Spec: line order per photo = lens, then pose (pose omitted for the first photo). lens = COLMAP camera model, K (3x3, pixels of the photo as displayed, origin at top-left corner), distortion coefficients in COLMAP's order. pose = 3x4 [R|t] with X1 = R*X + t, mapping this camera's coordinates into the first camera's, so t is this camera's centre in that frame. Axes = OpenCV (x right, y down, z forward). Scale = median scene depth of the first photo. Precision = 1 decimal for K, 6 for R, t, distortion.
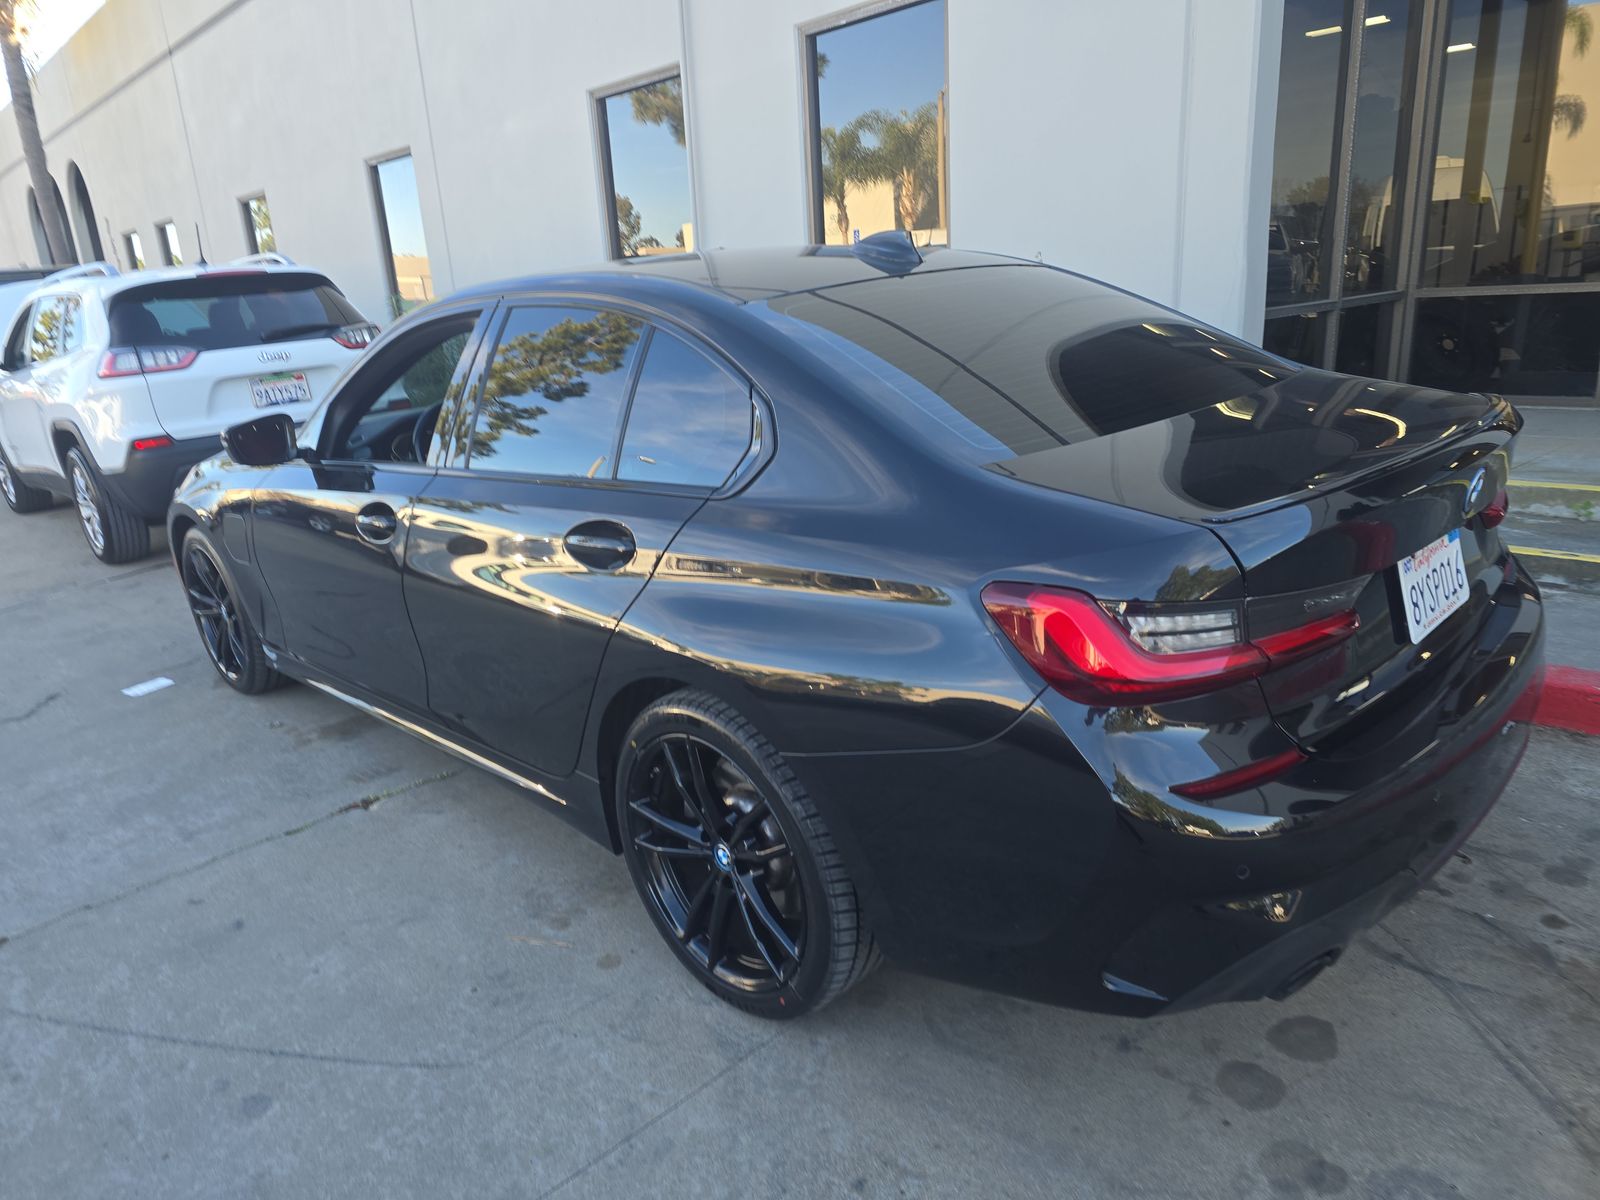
lens RADIAL K [[1071.1, 0, 798.8], [0, 1071.1, 606.2], [0, 0, 1]] dist [0.019631, -0.001651]
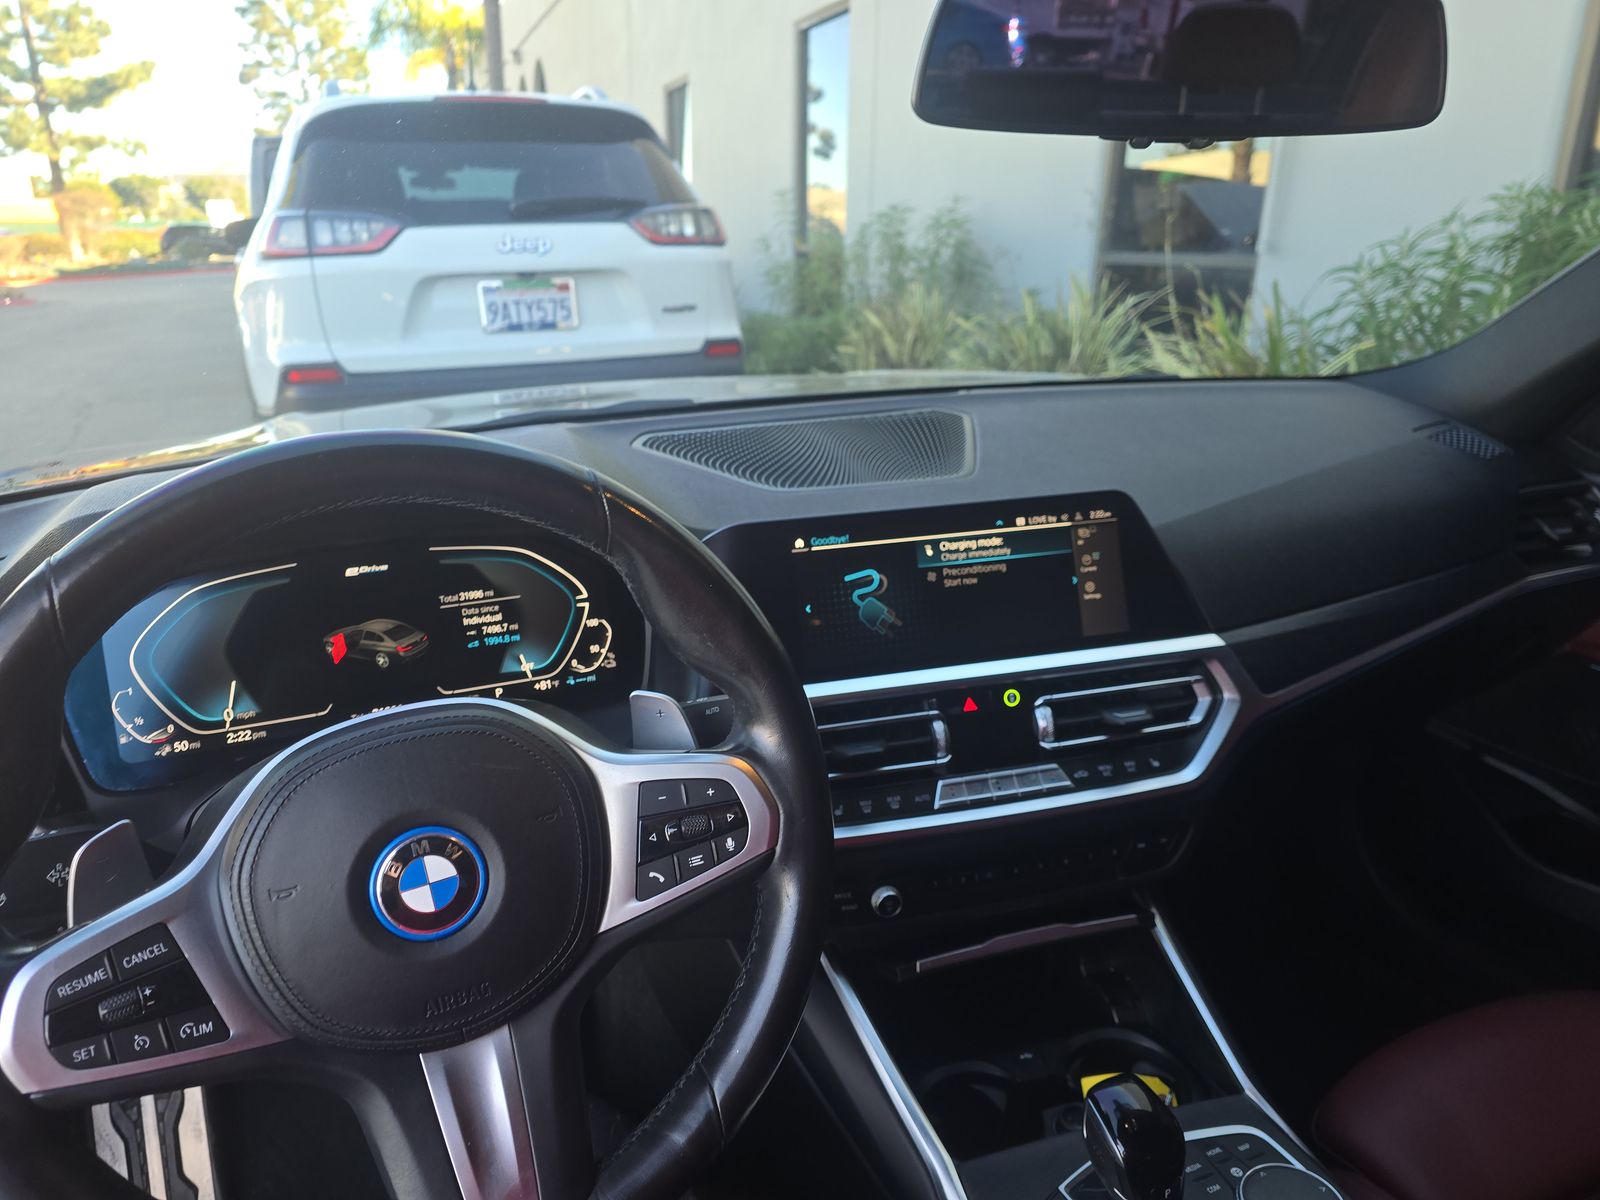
lens RADIAL K [[1071.1, 0, 798.8], [0, 1071.1, 606.2], [0, 0, 1]] dist [0.019631, -0.001651]
pose [[0.931506, 0.194863, -0.307123, -0.134016], [-0.172352, 0.980041, 0.099070, -0.124244], [0.320299, -0.039352, 0.946499, 0.490175]]
